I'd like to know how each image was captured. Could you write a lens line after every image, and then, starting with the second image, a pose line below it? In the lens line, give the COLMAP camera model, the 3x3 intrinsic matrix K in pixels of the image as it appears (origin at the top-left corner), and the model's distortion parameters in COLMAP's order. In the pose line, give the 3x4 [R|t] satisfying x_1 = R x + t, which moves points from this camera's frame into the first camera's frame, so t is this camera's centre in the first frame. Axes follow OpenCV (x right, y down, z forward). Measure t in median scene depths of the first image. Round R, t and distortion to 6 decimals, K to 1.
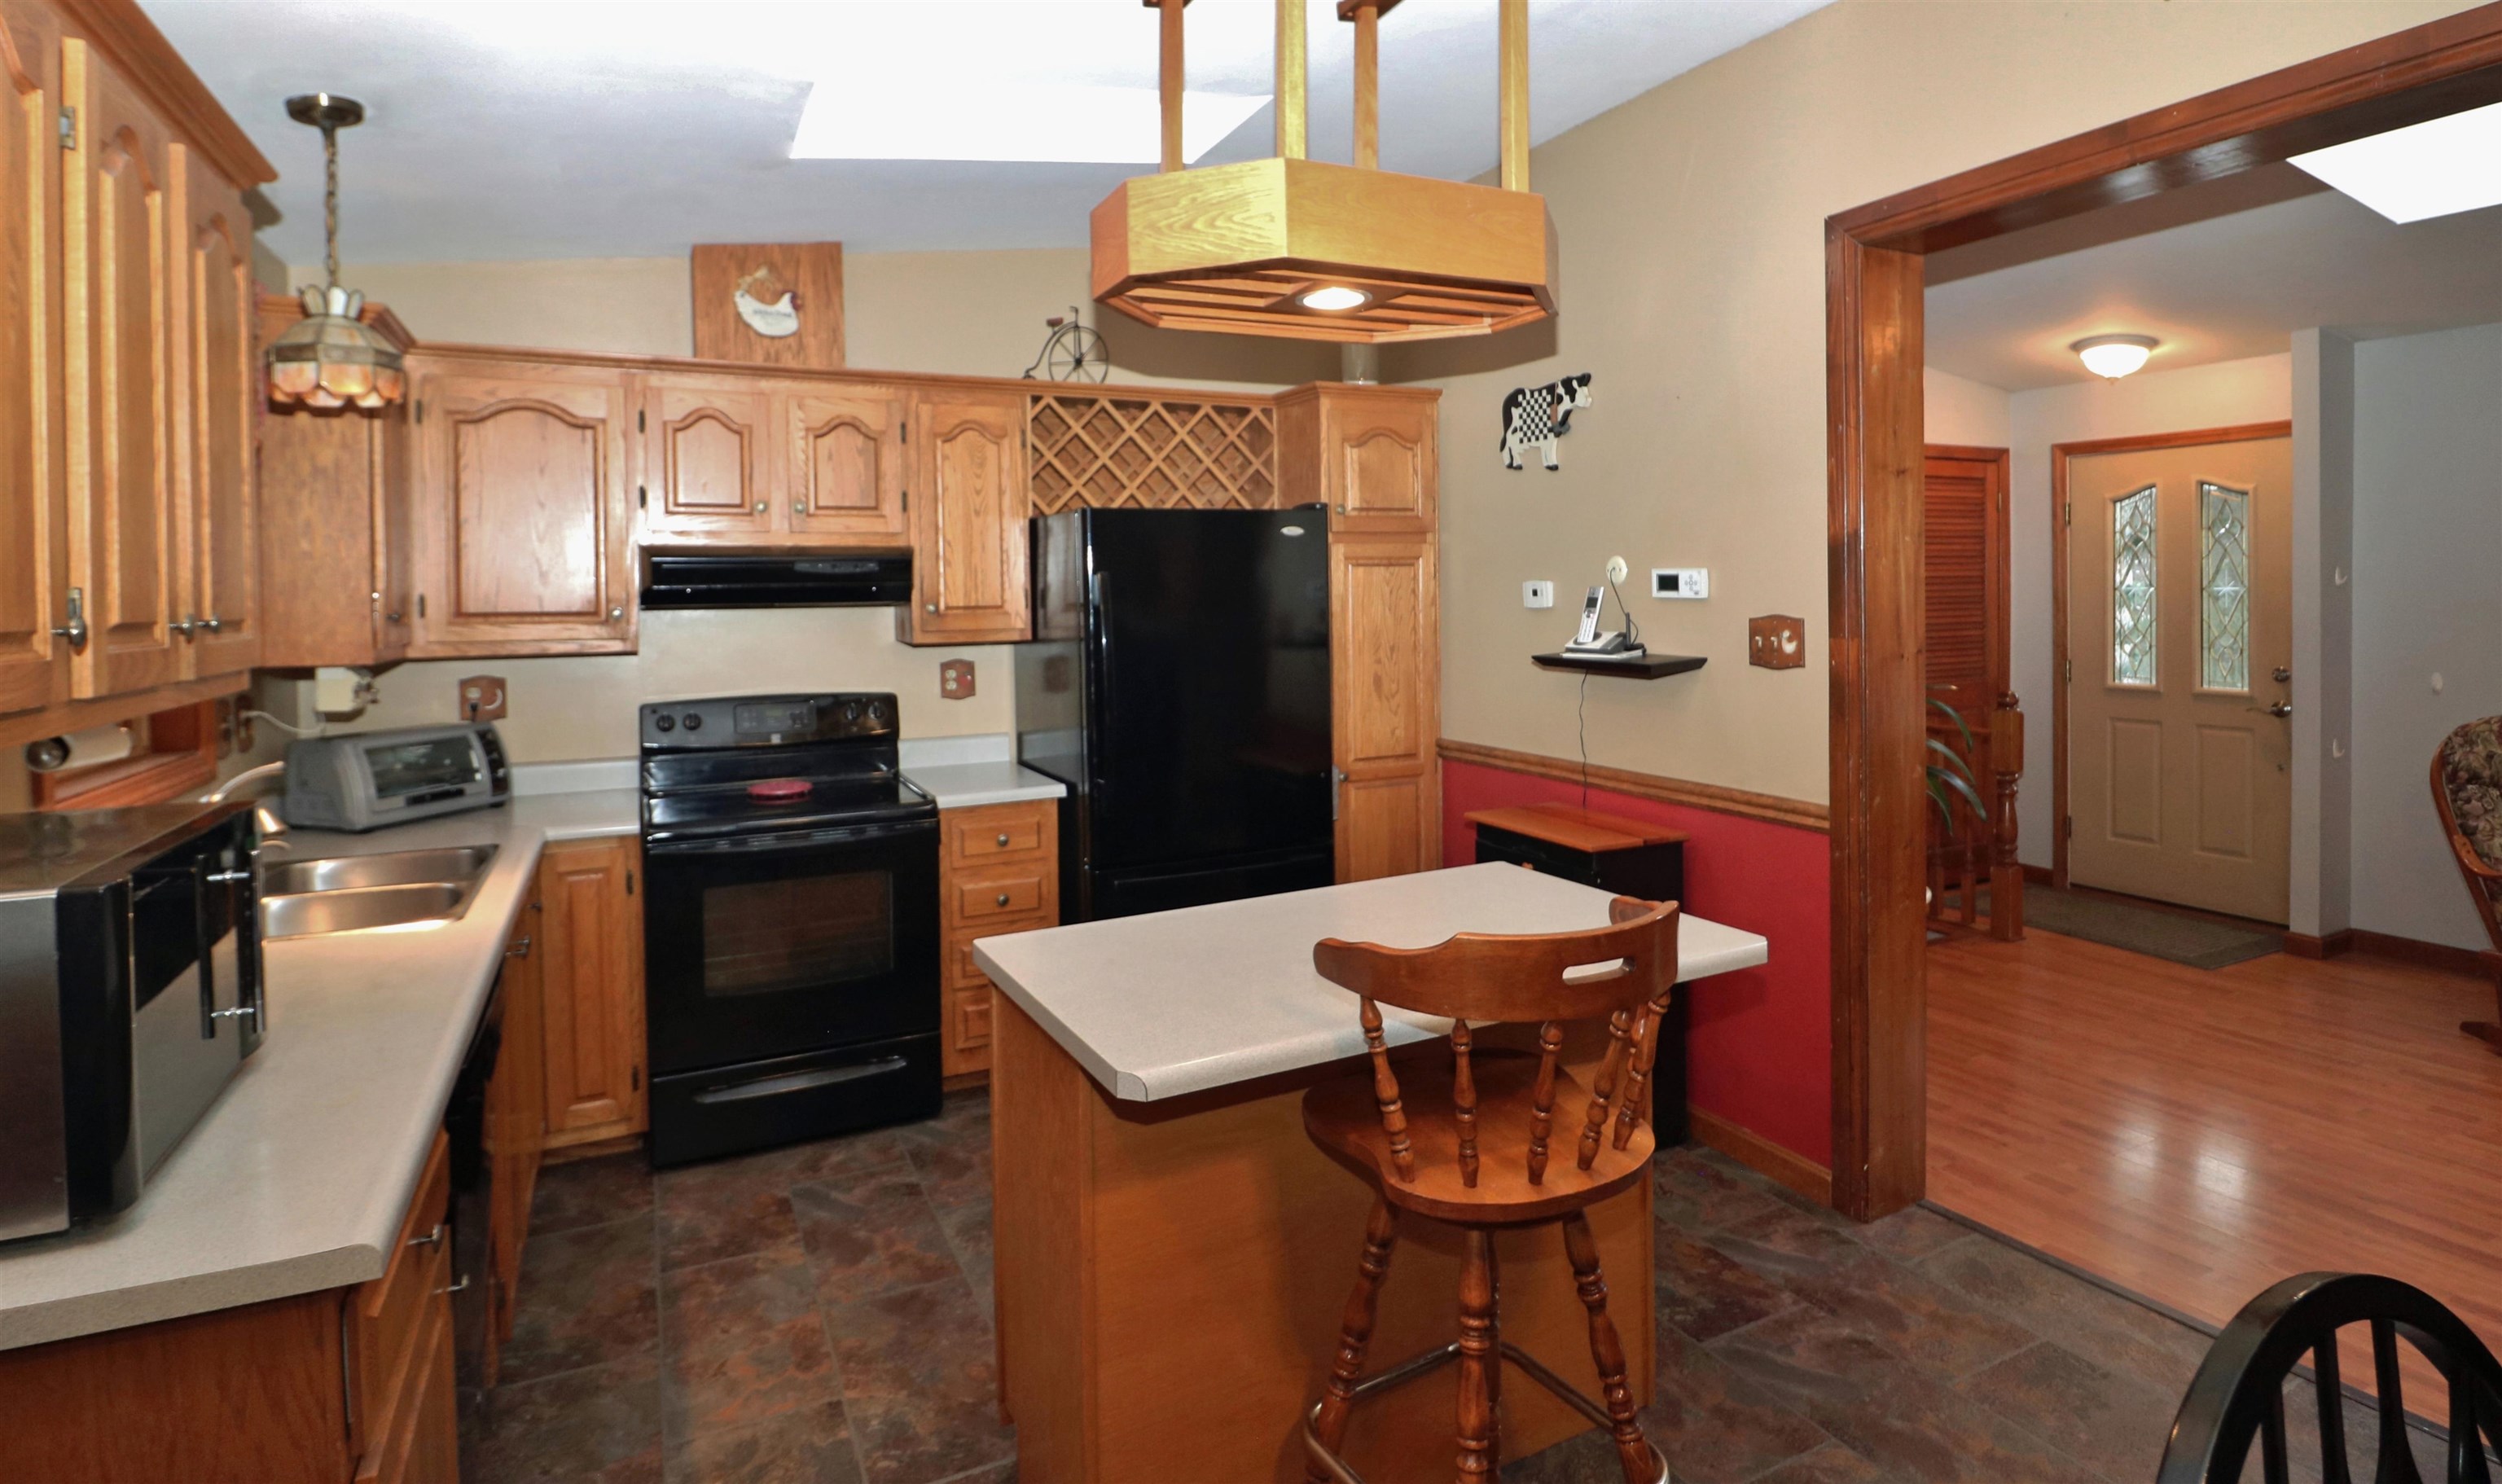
lens RADIAL K [[1273.4, 0, 1255.6], [0, 1273.4, 639.1], [0, 0, 1]] dist [0.000480, -0.020366]
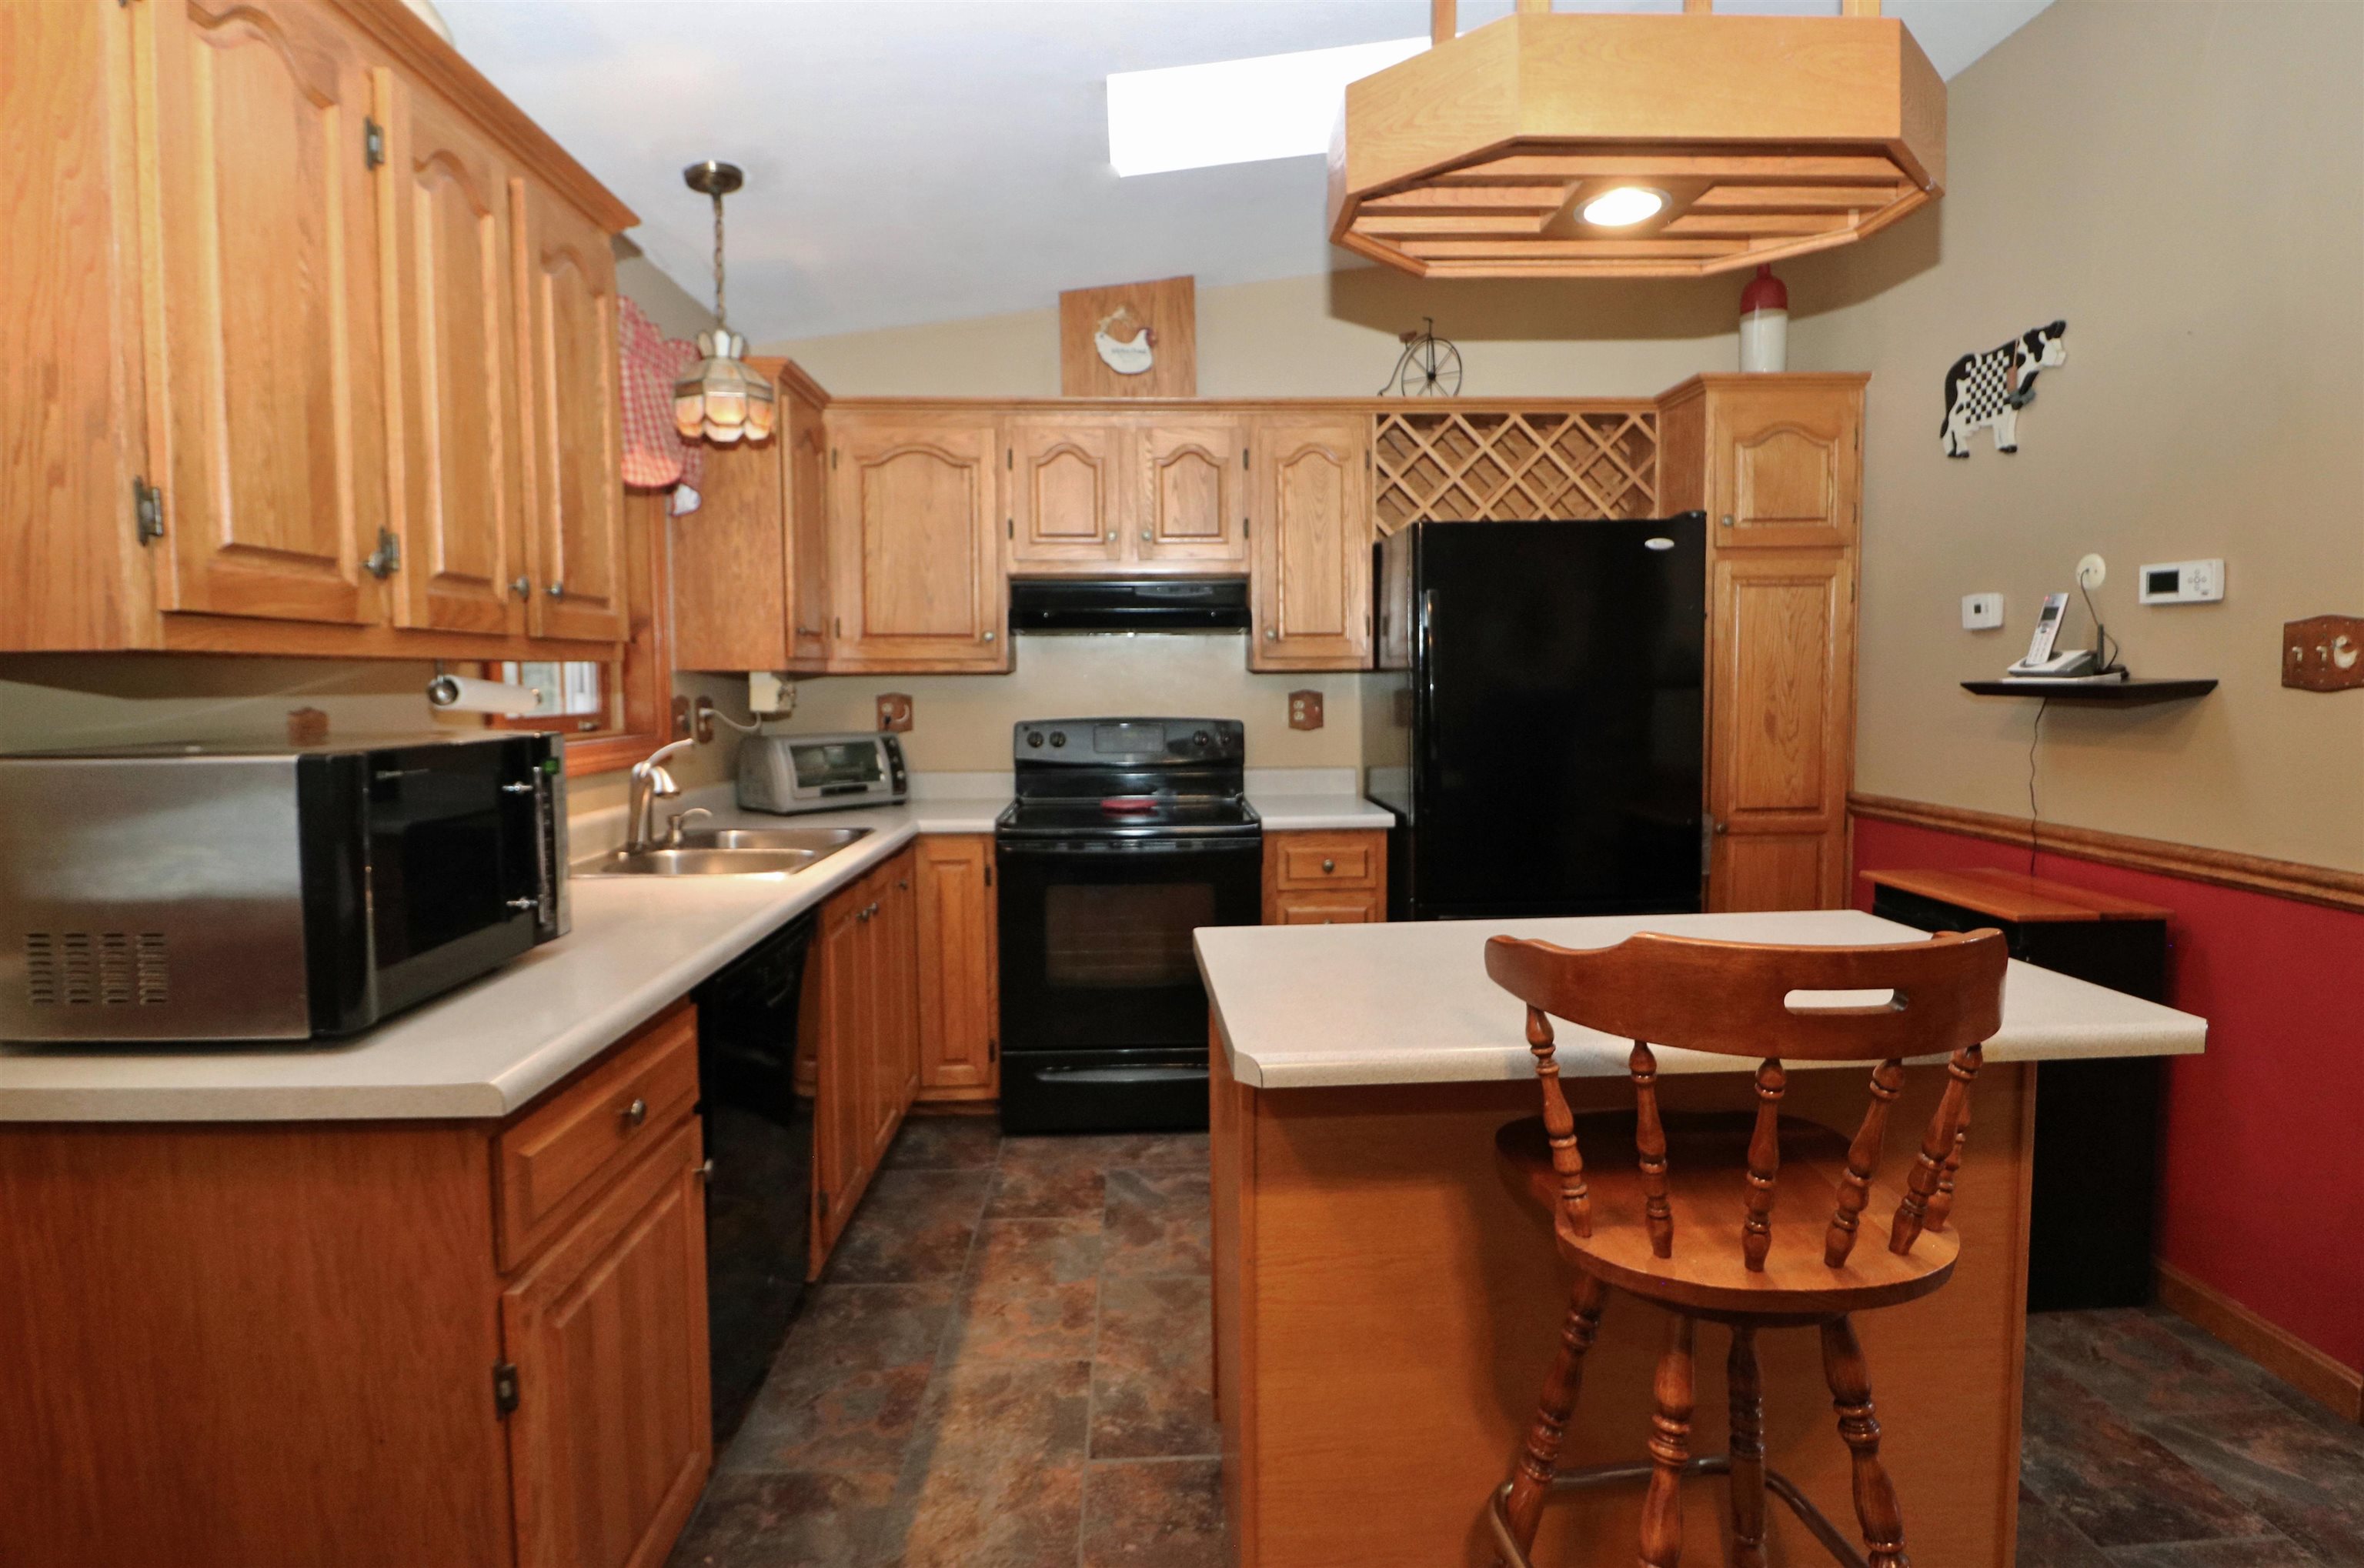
lens RADIAL K [[1226.0, 0, 1182.0], [0, 1226.0, 784.0], [0, 0, 1]] dist [-0.000155, -0.015571]
pose [[0.909433, 0.038763, -0.414040, 0.103359], [-0.018221, 0.998404, 0.053450, 0.050947], [0.415452, -0.041065, 0.908688, 0.097942]]
